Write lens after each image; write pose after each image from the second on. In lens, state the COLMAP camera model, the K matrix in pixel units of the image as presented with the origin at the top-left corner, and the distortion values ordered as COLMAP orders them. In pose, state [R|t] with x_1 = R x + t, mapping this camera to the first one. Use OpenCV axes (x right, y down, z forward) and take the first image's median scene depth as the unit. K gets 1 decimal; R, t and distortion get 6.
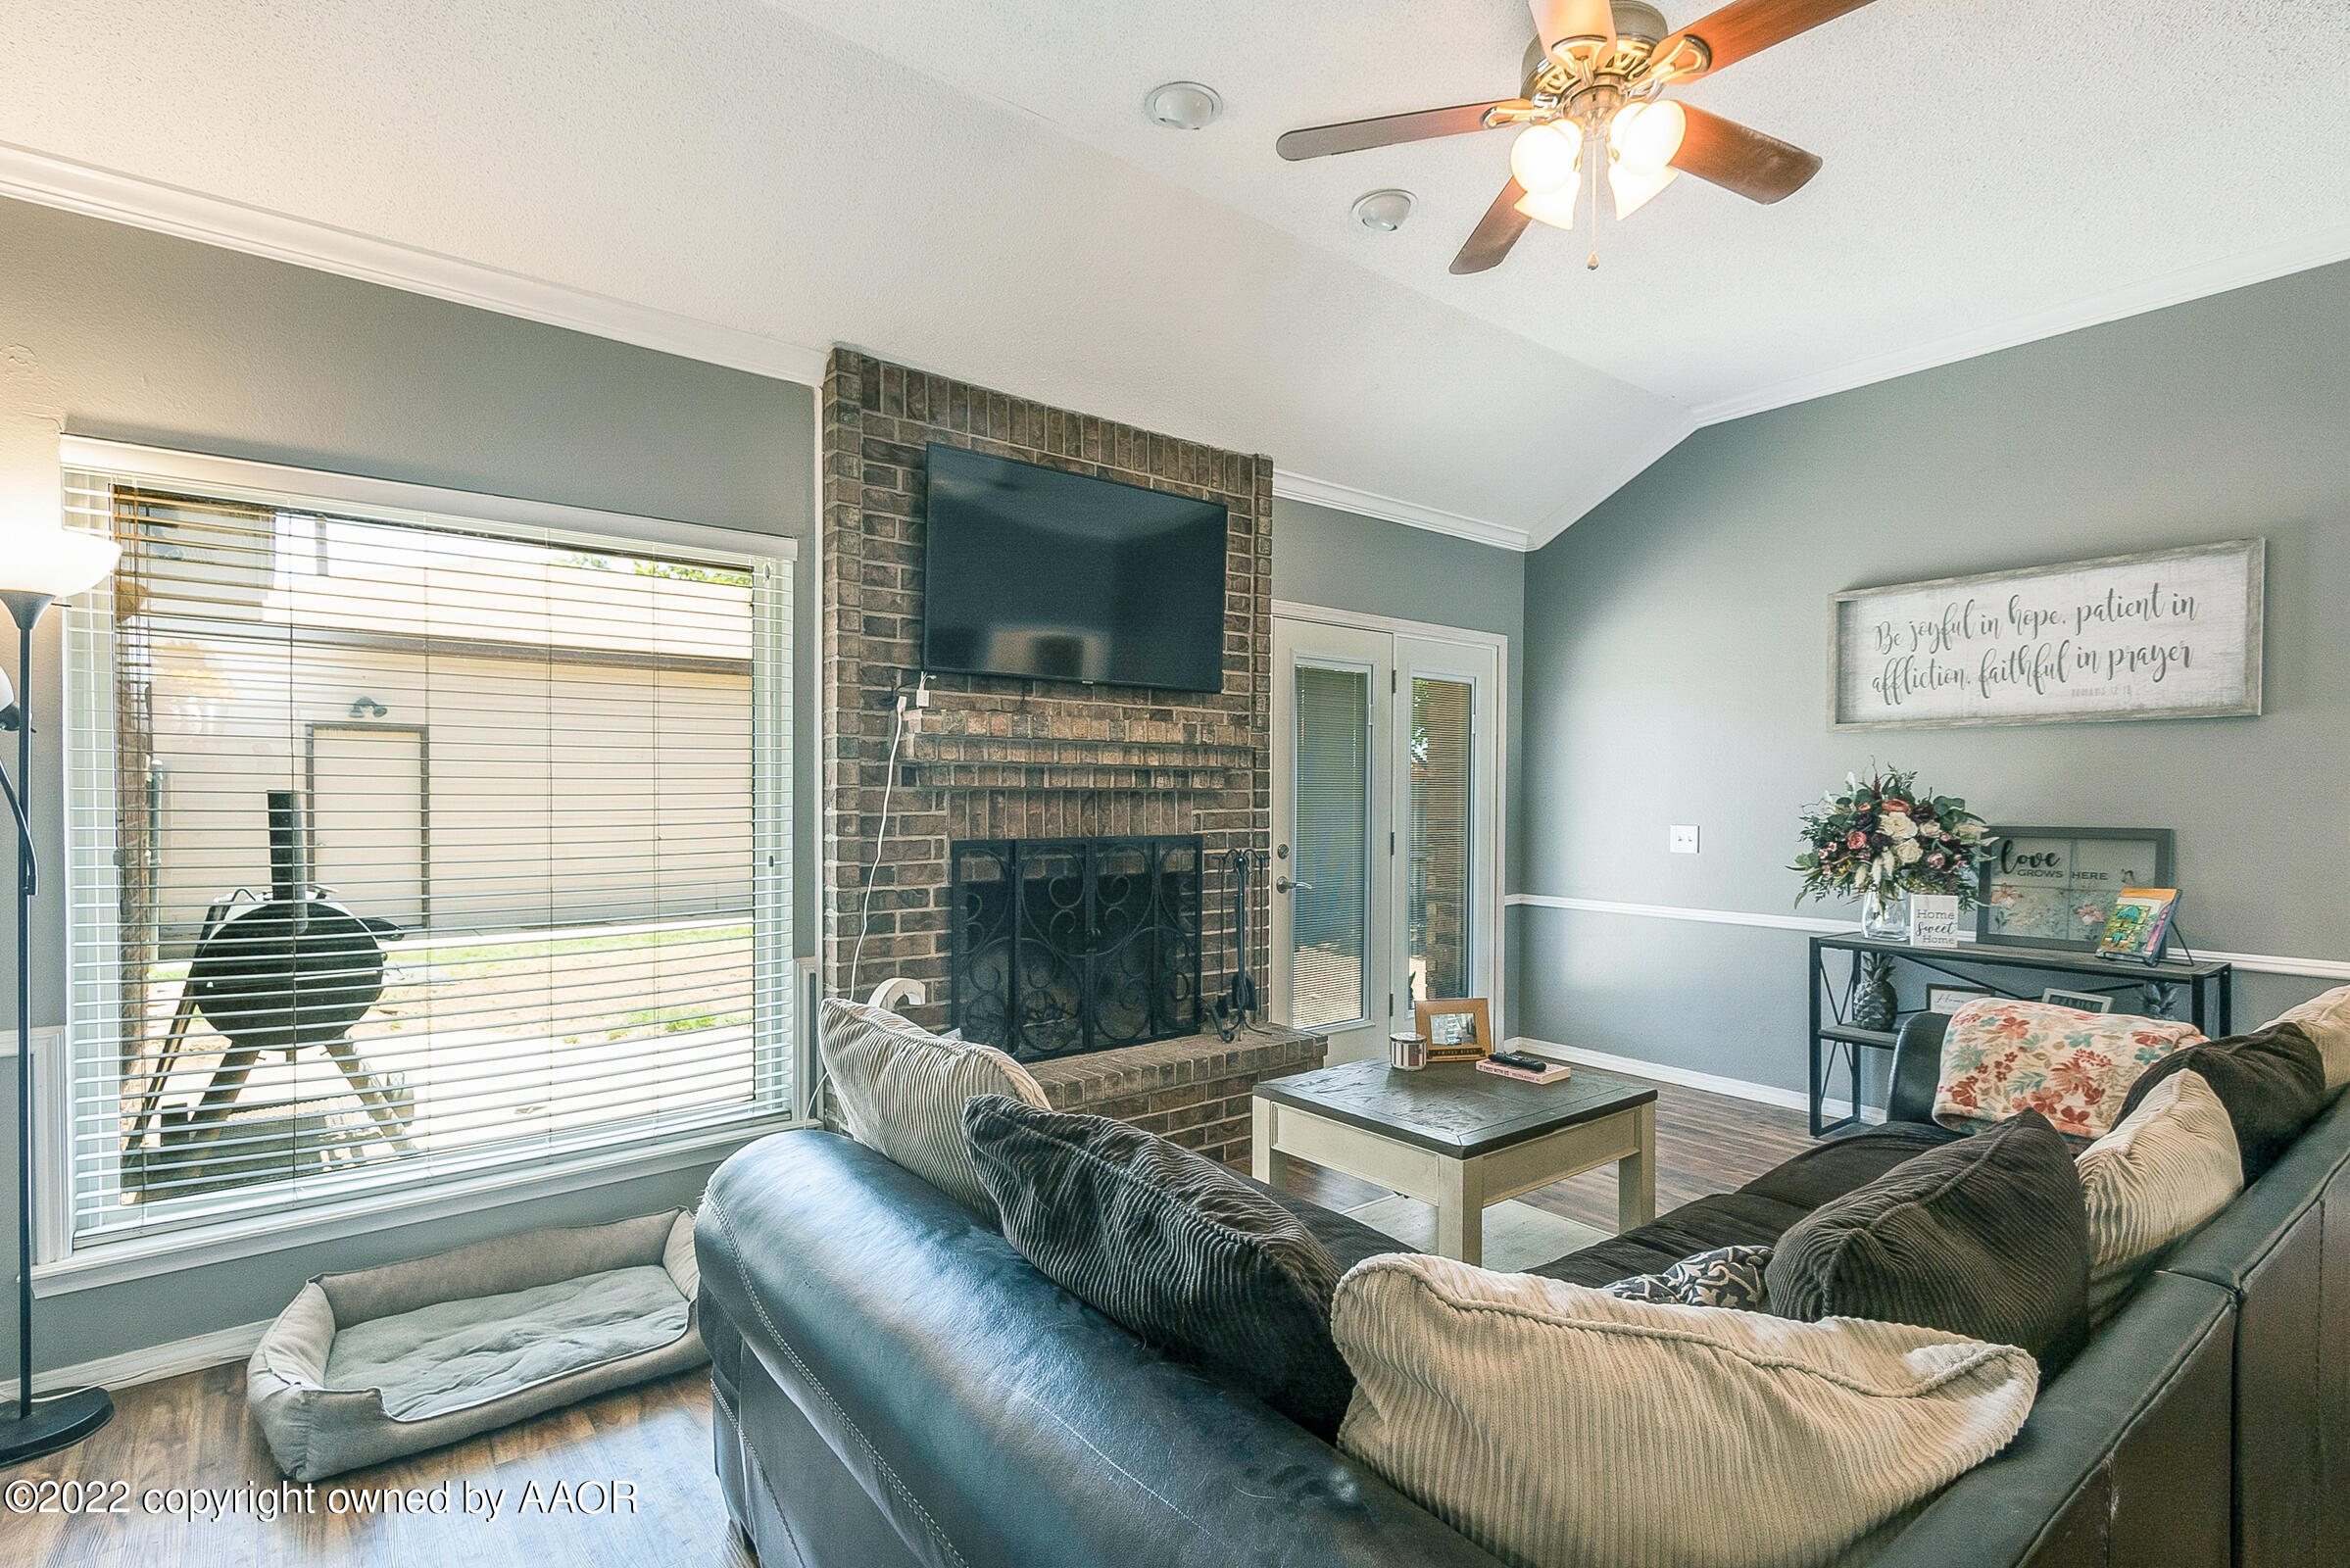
lens RADIAL K [[1115.1, 0, 1172.2], [0, 1115.1, 817.2], [0, 0, 1]] dist [0.002135, 0.000626]
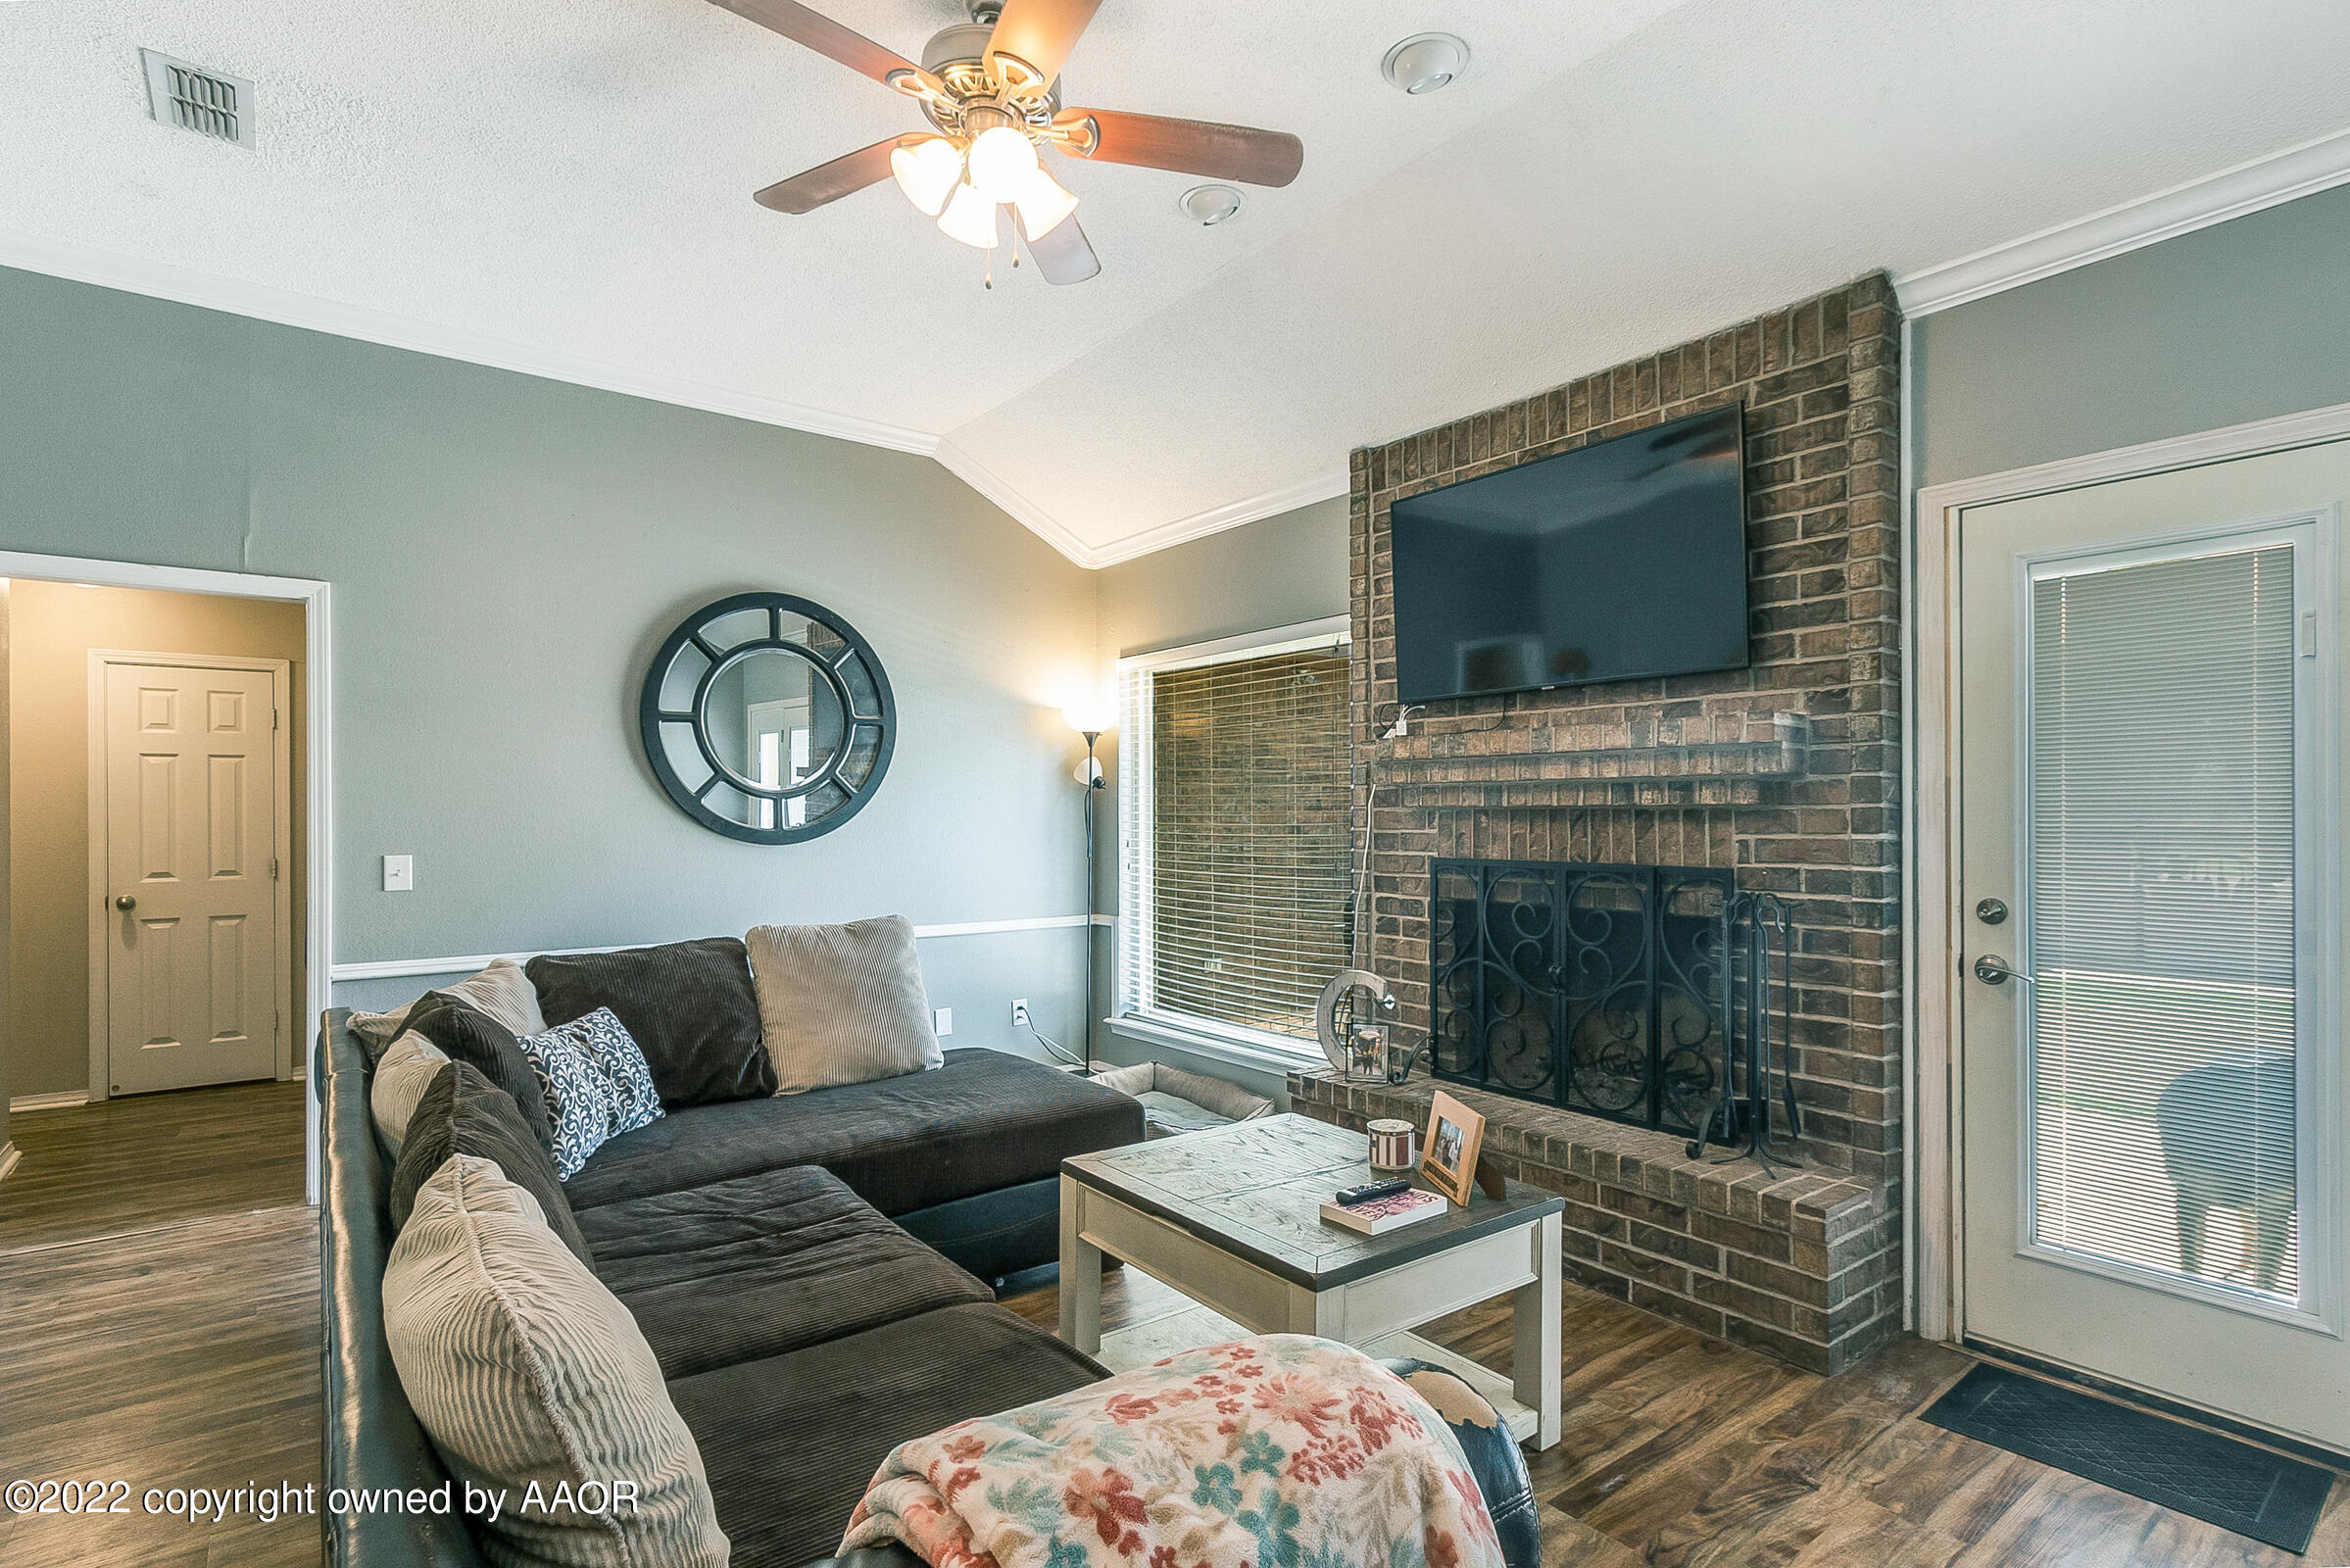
lens RADIAL K [[1115.1, 0, 1172.2], [0, 1115.1, 817.2], [0, 0, 1]] dist [0.002135, 0.000626]
pose [[-0.000890, -0.002164, -0.999997, 0.809345], [-0.020544, 0.999787, -0.002145, -0.009309], [0.999789, 0.020542, -0.000934, 0.697328]]
